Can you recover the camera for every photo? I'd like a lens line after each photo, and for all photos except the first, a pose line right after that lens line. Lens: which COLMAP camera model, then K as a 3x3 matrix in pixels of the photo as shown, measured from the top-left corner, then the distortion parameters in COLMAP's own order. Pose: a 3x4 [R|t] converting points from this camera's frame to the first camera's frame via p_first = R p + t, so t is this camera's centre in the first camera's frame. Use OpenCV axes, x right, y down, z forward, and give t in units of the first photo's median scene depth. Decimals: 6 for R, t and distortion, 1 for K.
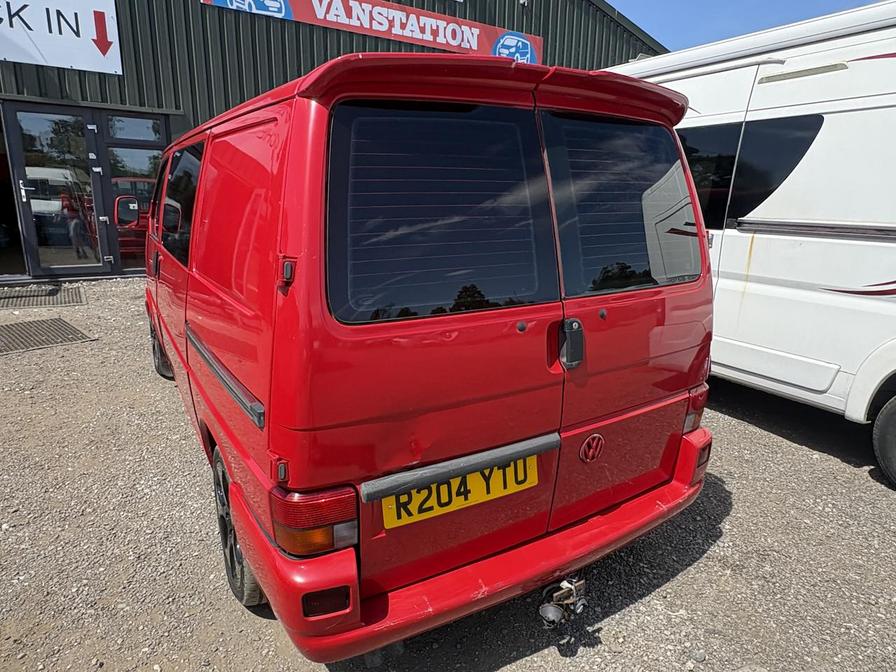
lens RADIAL K [[566.2, 0, 451.6], [0, 566.2, 338.3], [0, 0, 1]] dist [0.000138, 0.003076]
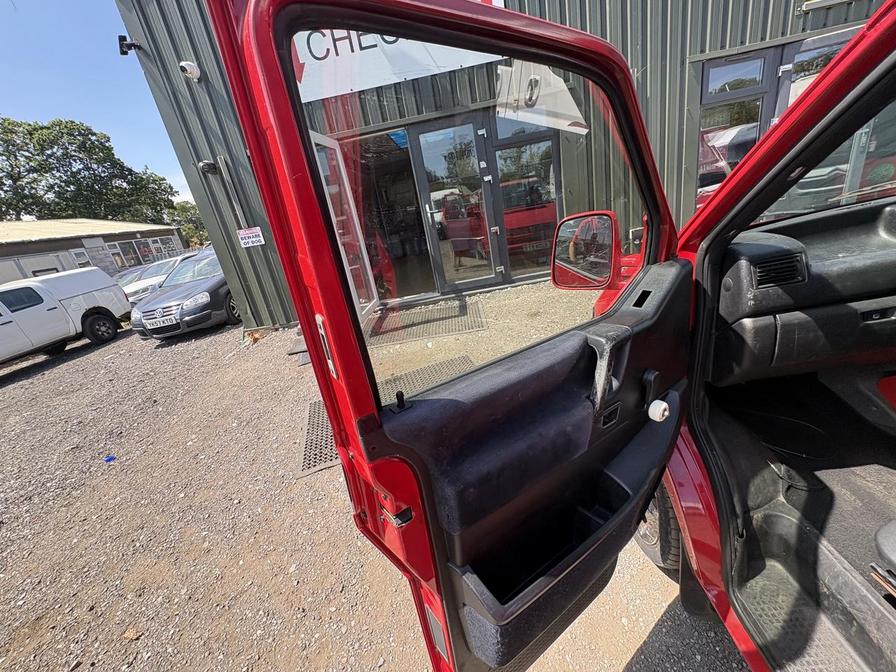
lens RADIAL K [[357.2, 0, 446.9], [0, 357.2, 336.7], [0, 0, 1]] dist [0.002202, 0.000125]
pose [[0.805108, 0.041597, -0.591668, -0.295357], [0.057131, 0.987461, 0.147164, -0.119042], [0.590371, -0.152286, 0.792636, 0.414580]]
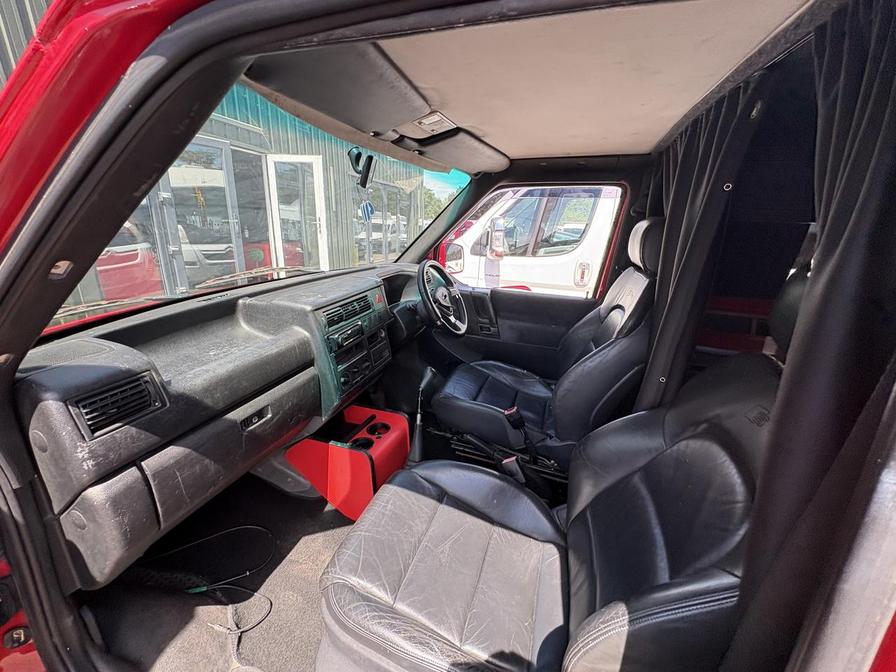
lens RADIAL K [[357.2, 0, 450.6], [0, 357.2, 336.8], [0, 0, 1]] dist [0.002202, 0.000125]
pose [[0.766185, -0.188183, 0.614449, -0.267723], [0.131732, 0.981851, 0.136441, -0.132523], [-0.628973, -0.023596, 0.777069, 0.471487]]
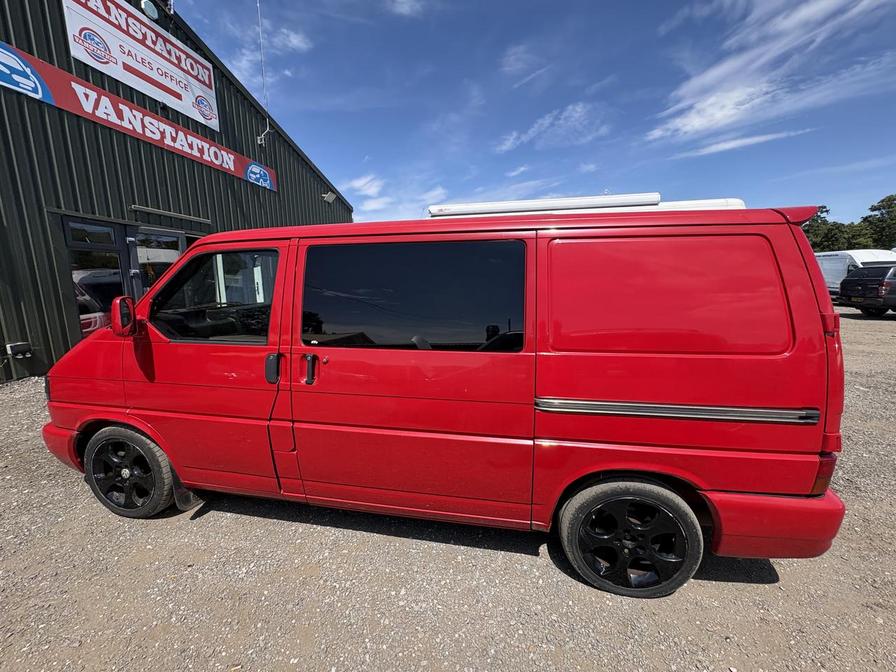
lens RADIAL K [[357.2, 0, 450.5], [0, 357.2, 334.7], [0, 0, 1]] dist [0.002202, 0.000125]
pose [[0.675170, -0.139112, 0.724426, -0.344252], [0.203809, 0.979009, -0.001951, -0.060665], [-0.708948, 0.148962, 0.689350, 0.198181]]
